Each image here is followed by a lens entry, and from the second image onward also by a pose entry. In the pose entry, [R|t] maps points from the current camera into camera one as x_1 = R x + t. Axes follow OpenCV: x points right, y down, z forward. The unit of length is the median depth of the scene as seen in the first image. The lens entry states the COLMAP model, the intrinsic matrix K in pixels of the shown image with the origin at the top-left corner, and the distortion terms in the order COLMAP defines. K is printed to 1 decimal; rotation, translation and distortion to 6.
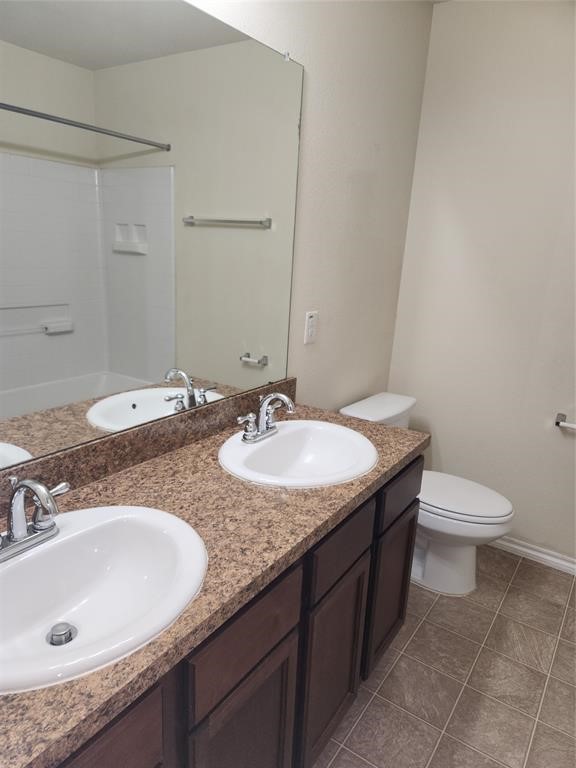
lens RADIAL K [[514.9, 0, 288.0], [0, 514.9, 384.0], [0, 0, 1]] dist [-0.000504, -0.001764]
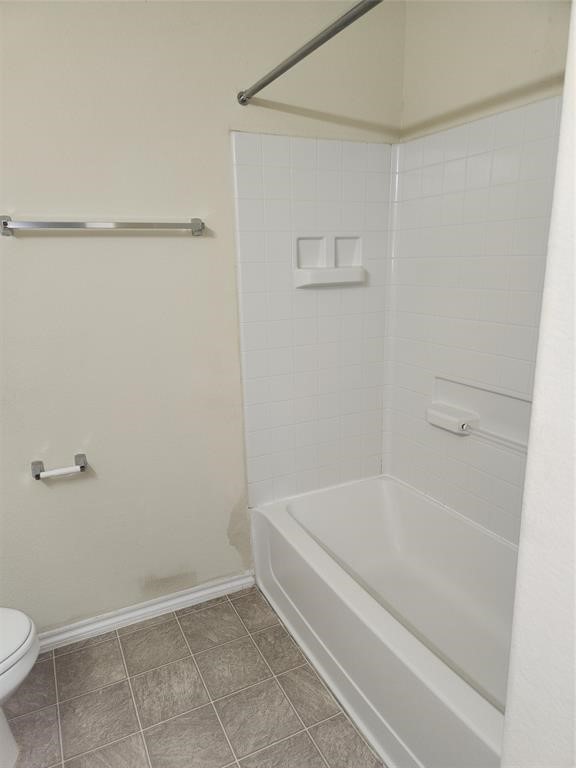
lens RADIAL K [[514.9, 0, 288.0], [0, 514.9, 384.0], [0, 0, 1]] dist [-0.000504, -0.001764]
pose [[0.482358, -0.268037, 0.833959, 0.088304], [0.277806, 0.949699, 0.144555, -0.066372], [-0.830756, 0.161951, 0.532557, 0.236232]]
